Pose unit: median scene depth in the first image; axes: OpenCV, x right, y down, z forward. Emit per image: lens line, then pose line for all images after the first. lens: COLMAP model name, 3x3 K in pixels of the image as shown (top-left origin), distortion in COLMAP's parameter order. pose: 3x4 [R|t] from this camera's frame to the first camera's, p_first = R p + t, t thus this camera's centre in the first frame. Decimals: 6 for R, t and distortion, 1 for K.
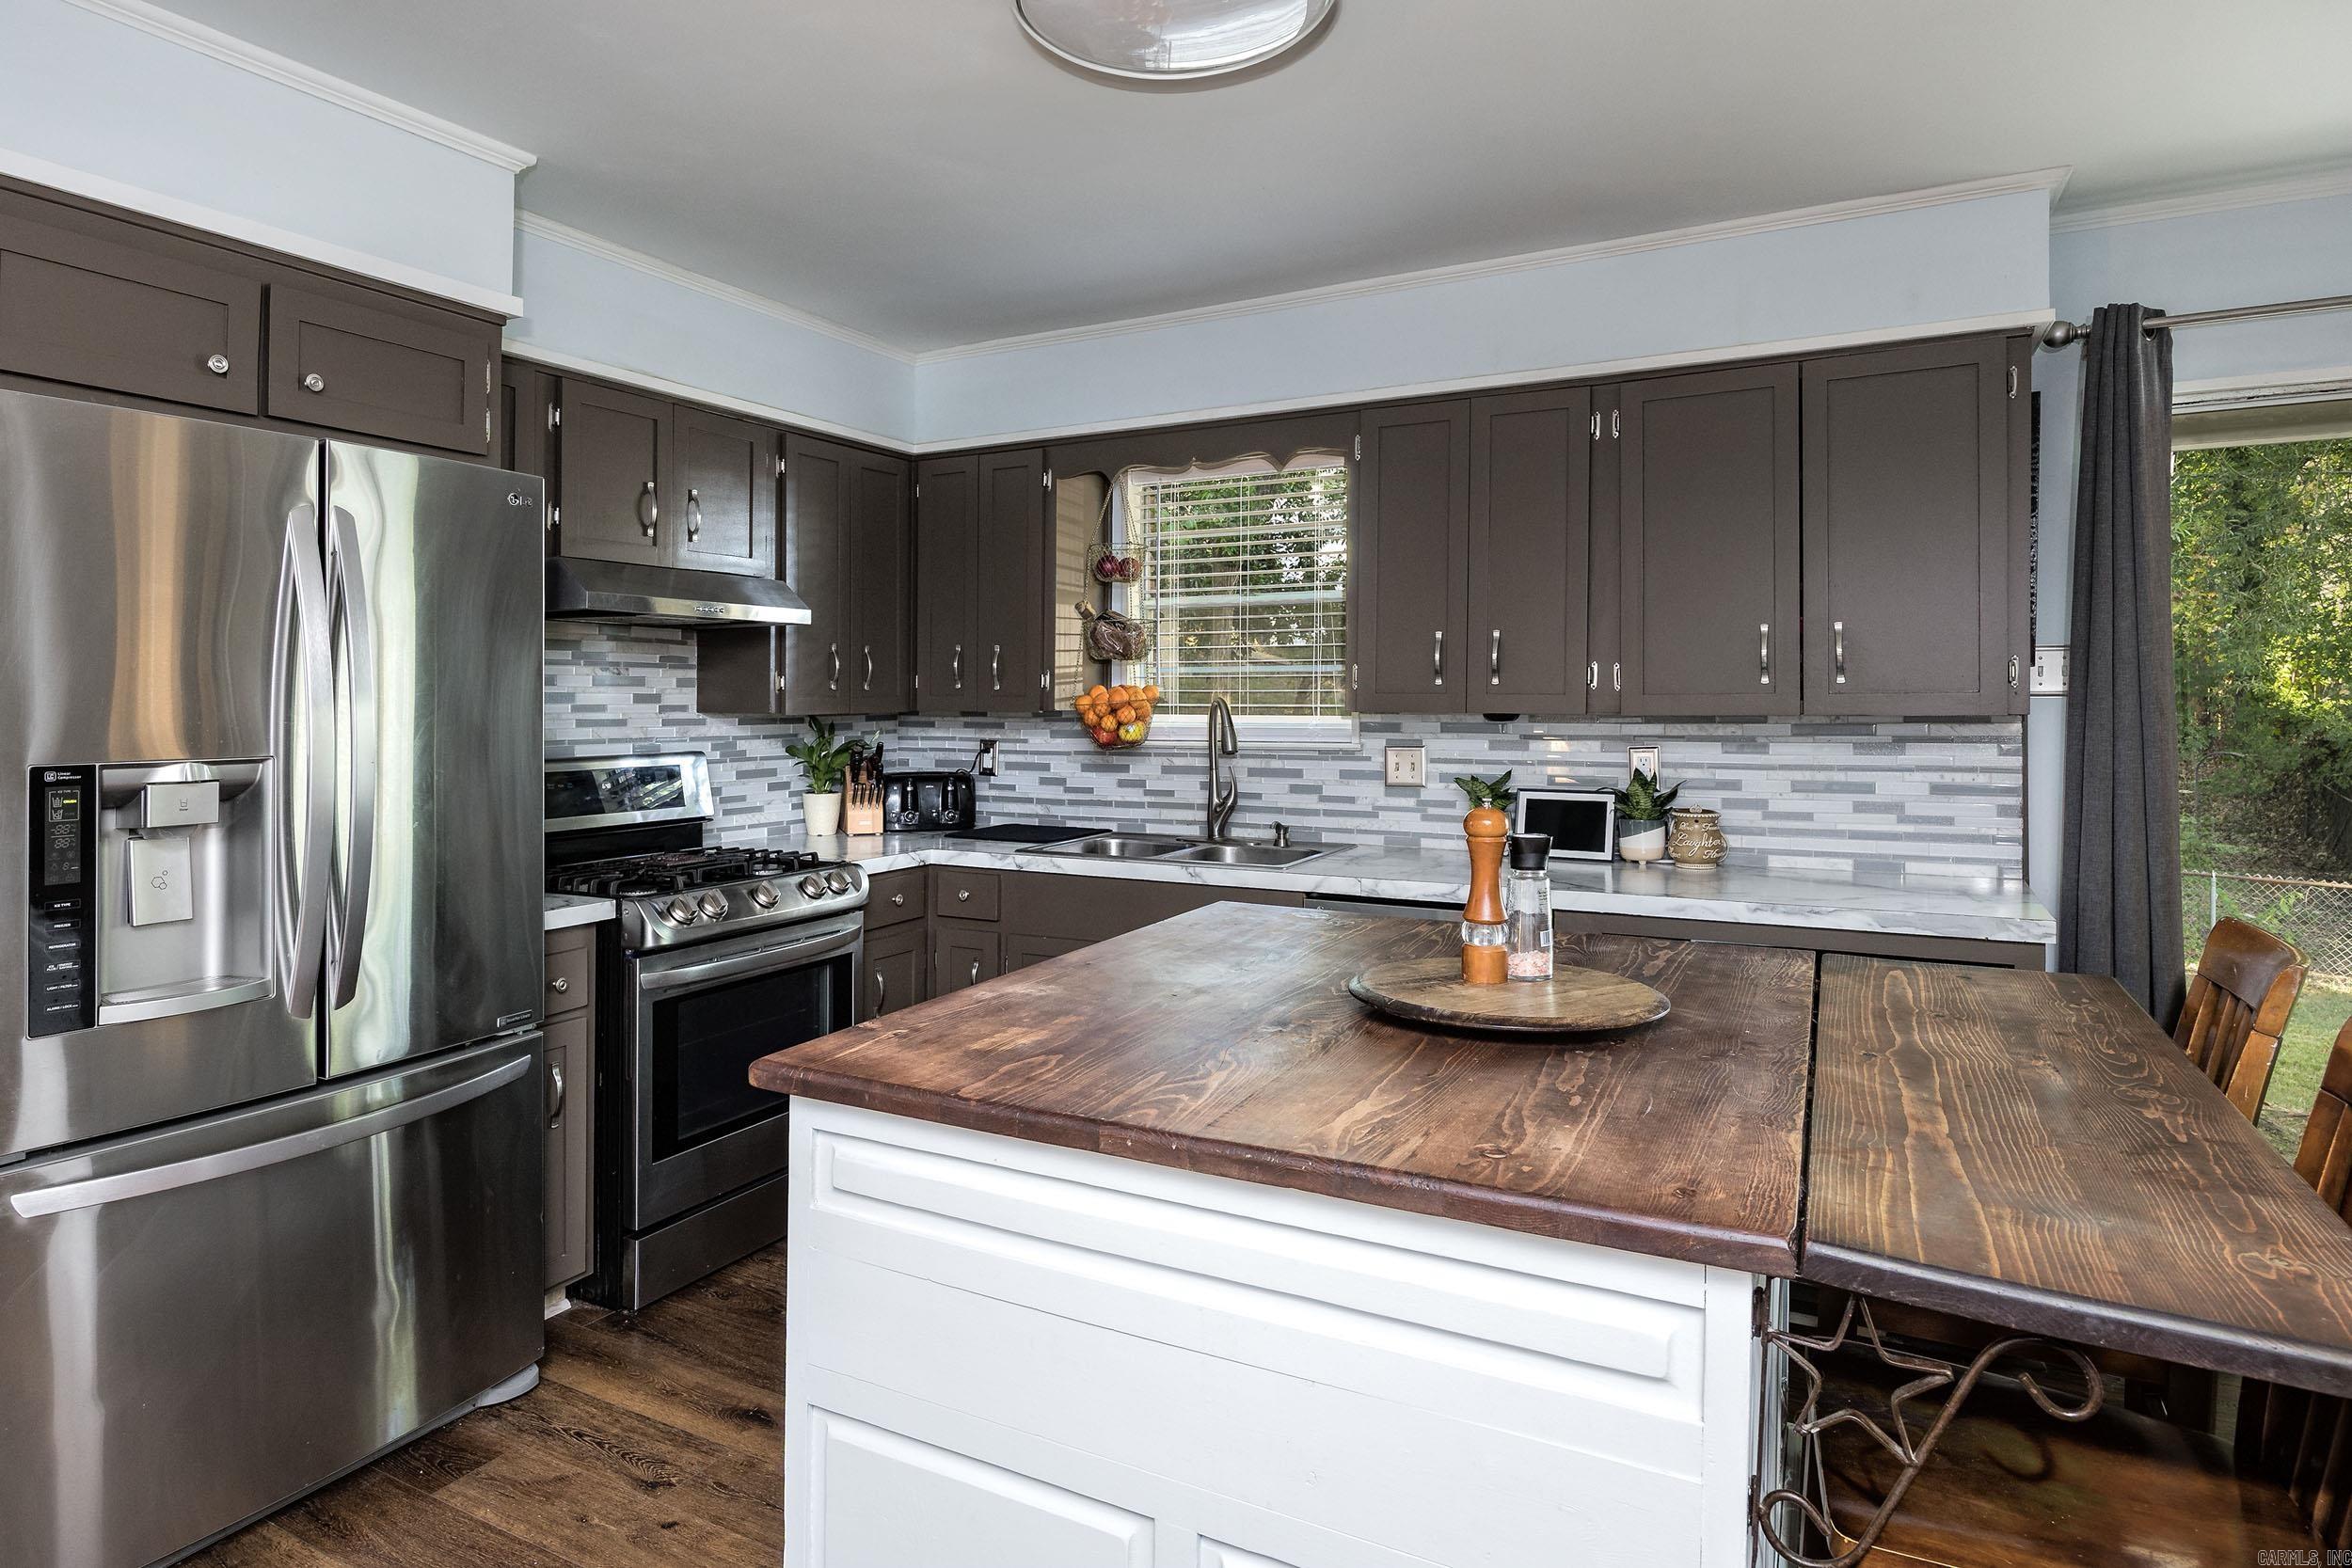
lens RADIAL K [[1280.8, 0, 1147.3], [0, 1280.8, 626.3], [0, 0, 1]] dist [-0.007073, 0.002698]
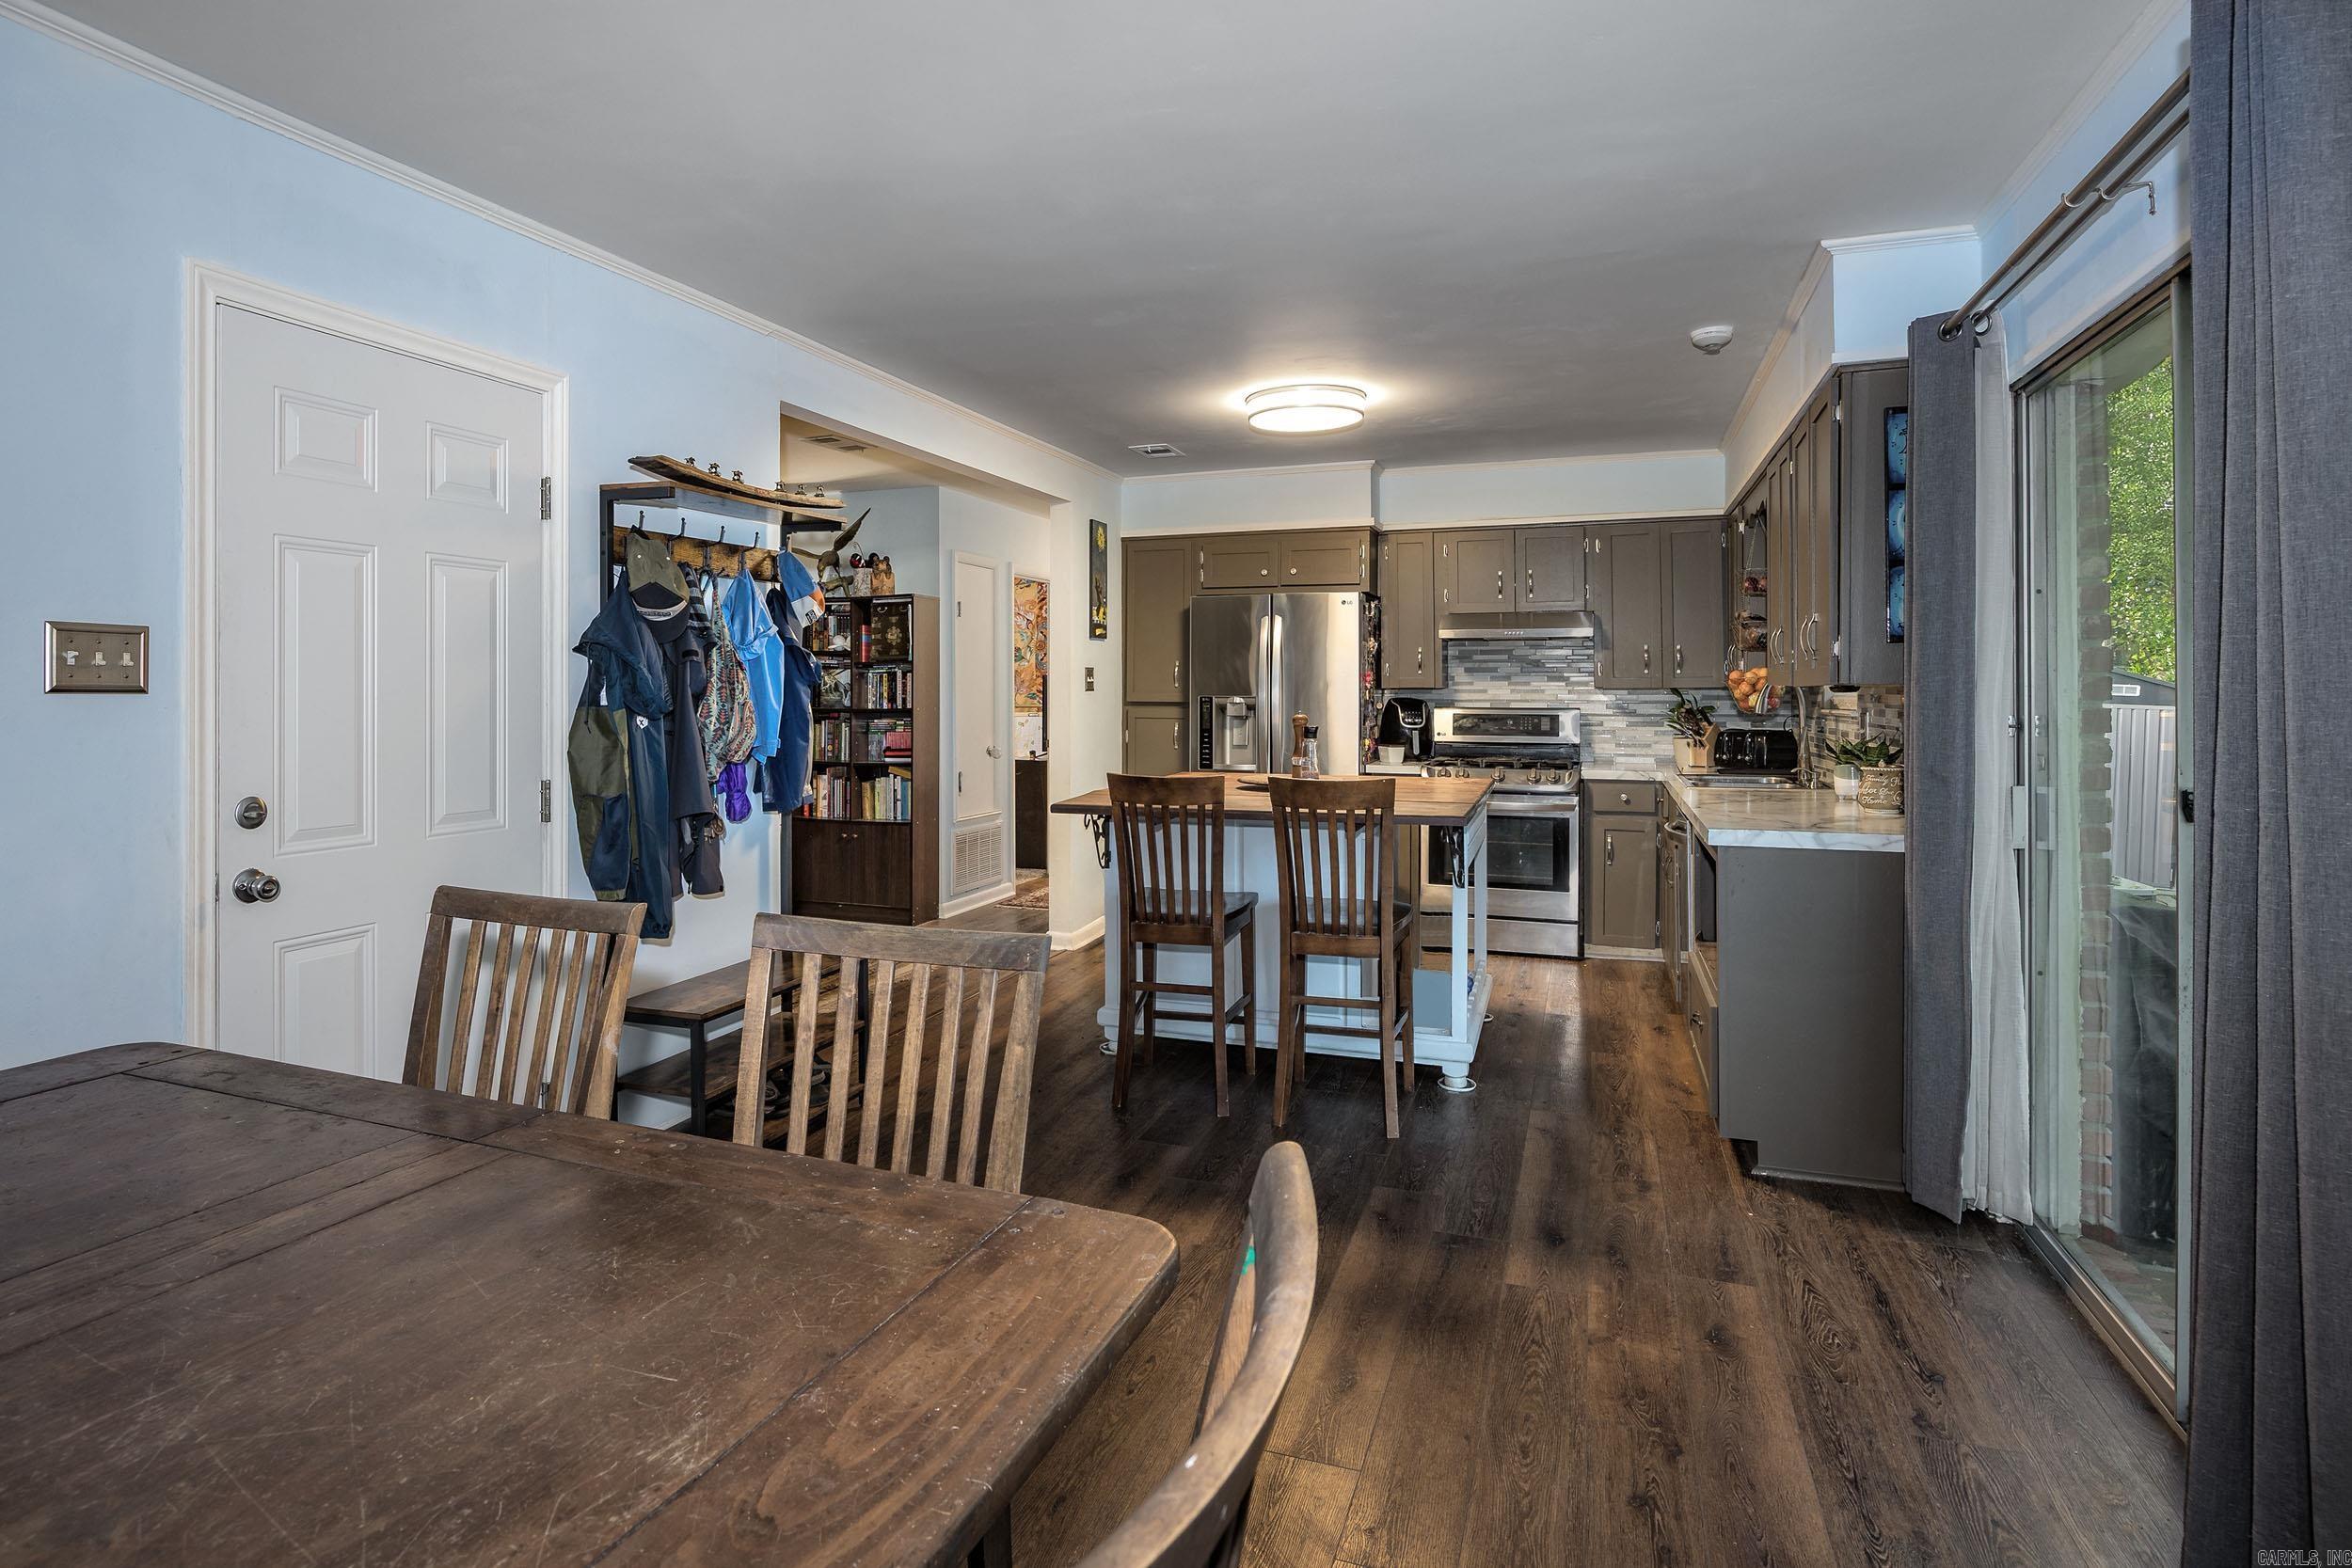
lens RADIAL K [[1280.8, 0, 1207.4], [0, 1280.8, 682.7], [0, 0, 1]] dist [-0.007073, 0.002698]
pose [[0.213939, -0.001968, -0.976845, 1.286863], [0.054452, 0.998467, 0.009914, 0.015655], [0.975328, -0.055312, 0.213719, 0.105536]]
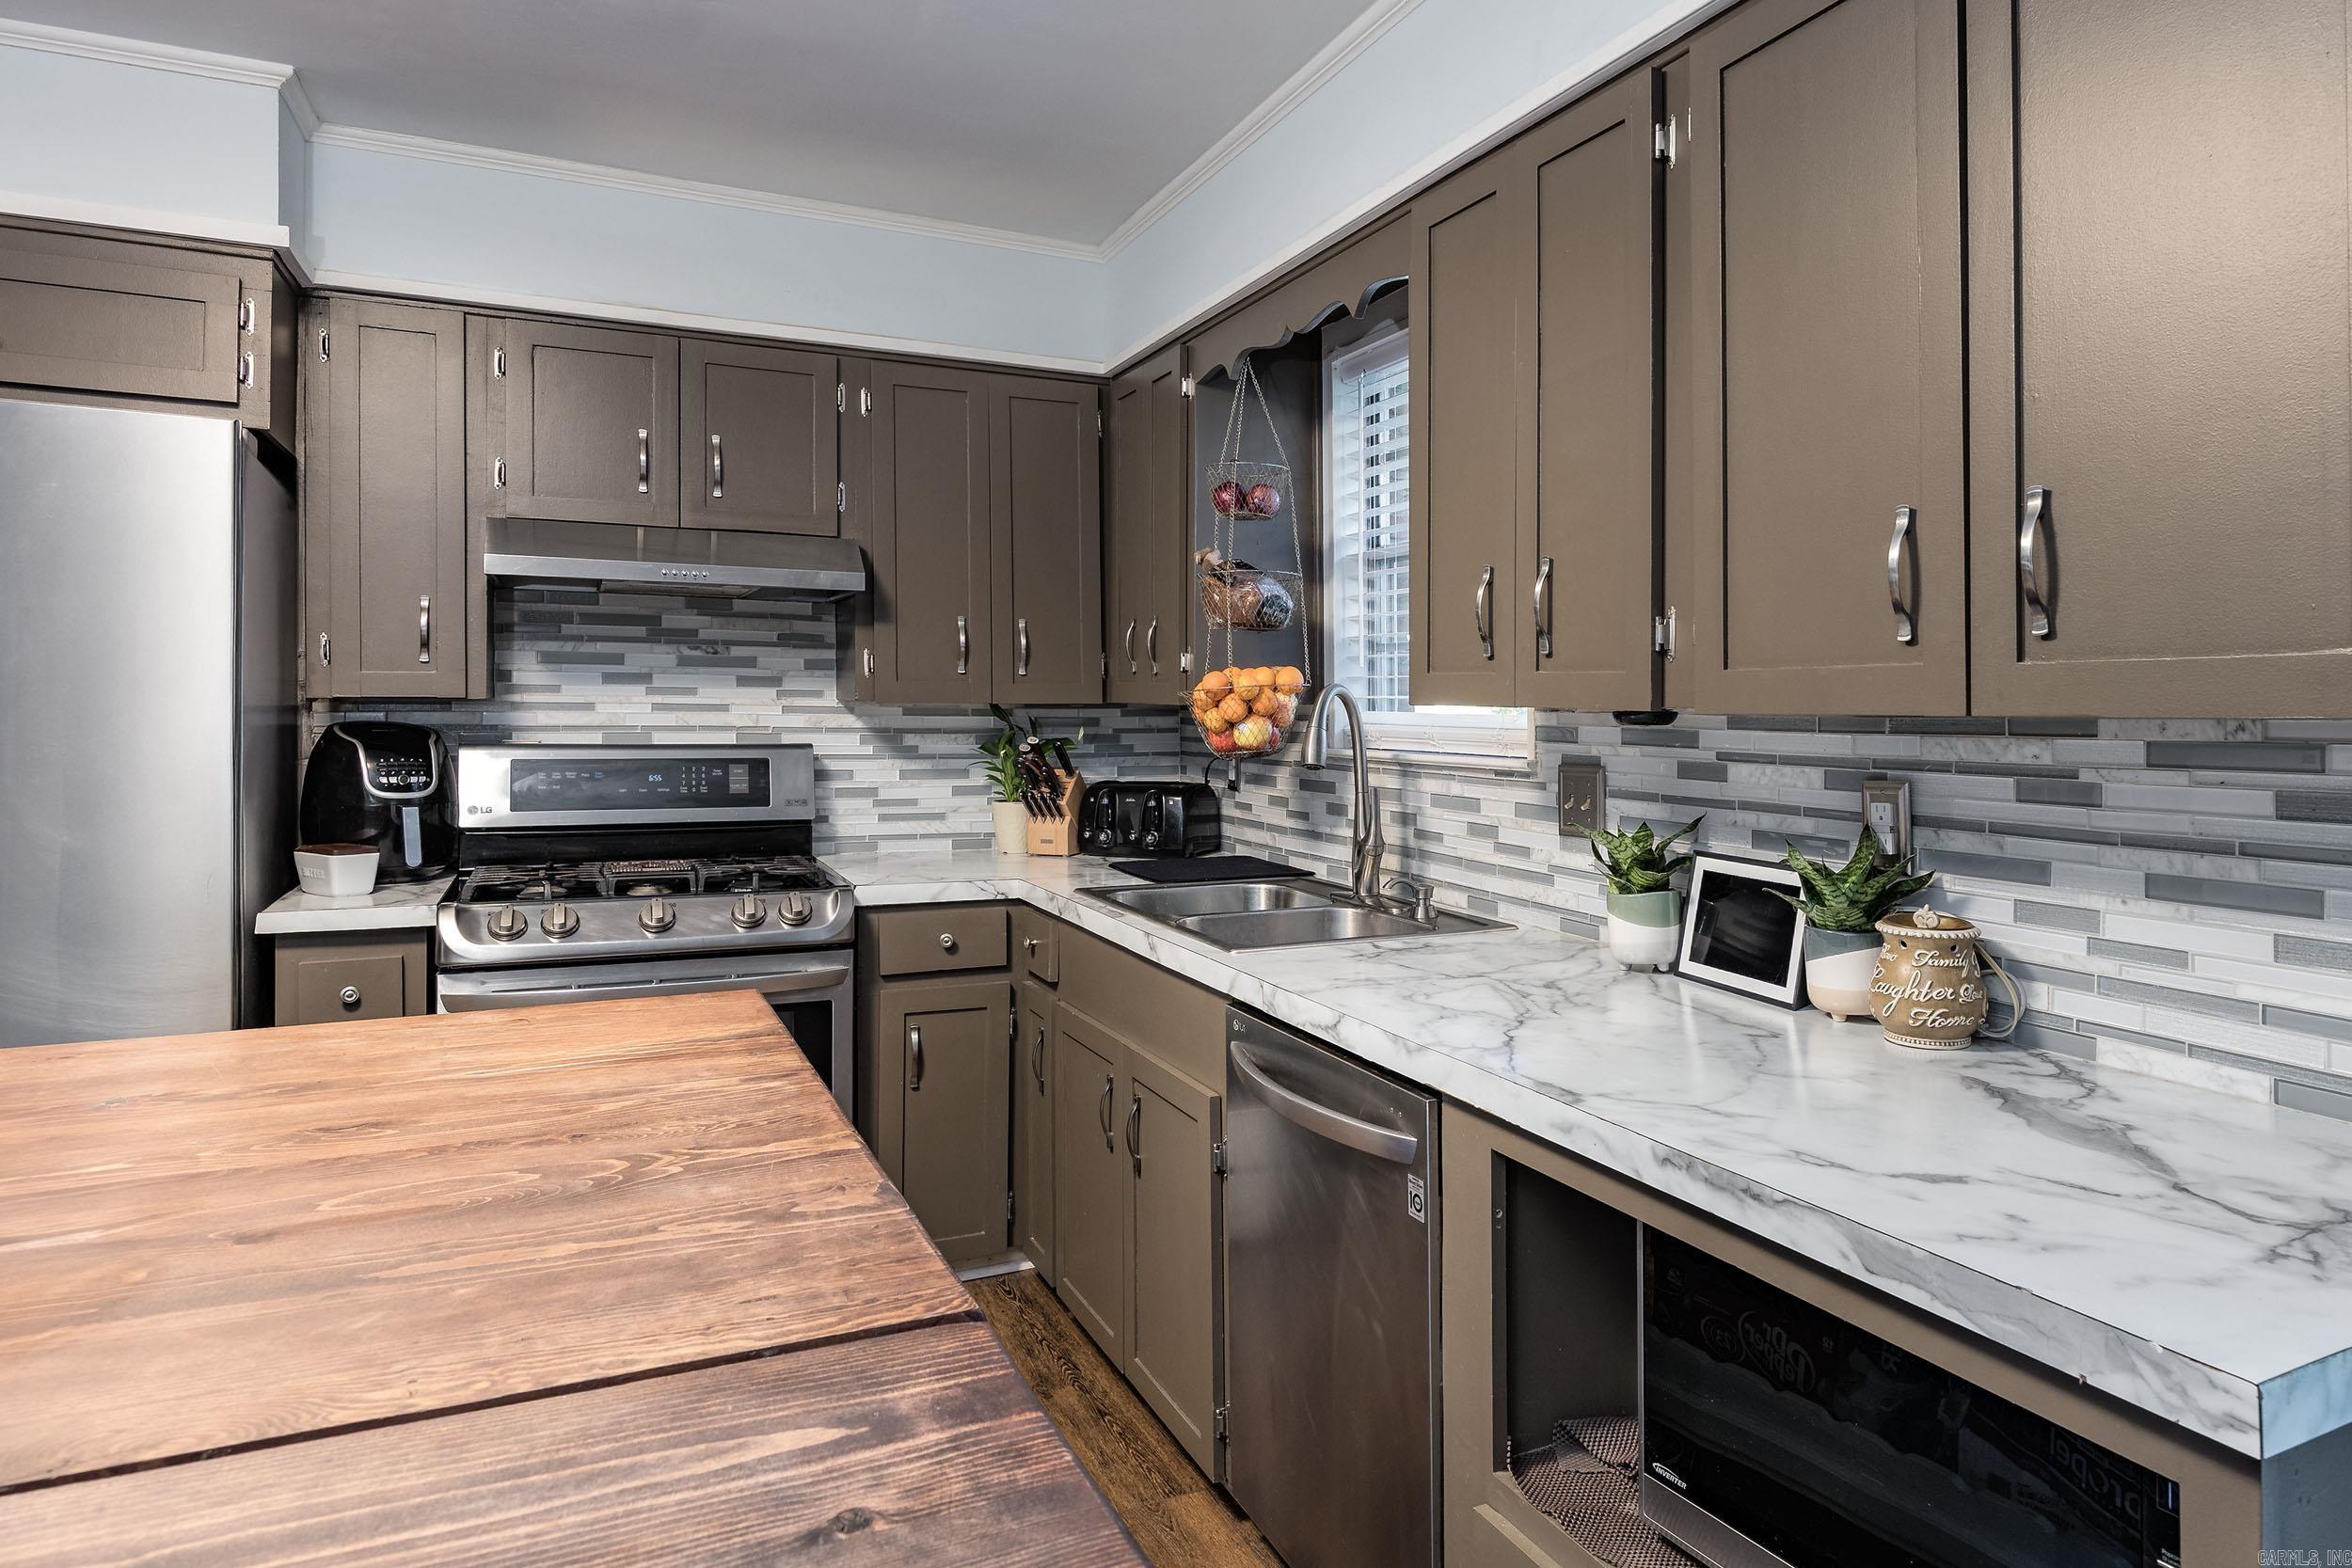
lens RADIAL K [[1423.3, 0, 1343.8], [0, 1423.3, 730.5], [0, 0, 1]] dist [-0.024905, -0.002137]
pose [[0.839638, 0.020997, -0.542740, 0.459060], [0.018171, 0.997607, 0.066705, 0.031717], [0.542842, -0.065870, 0.837247, 0.397381]]
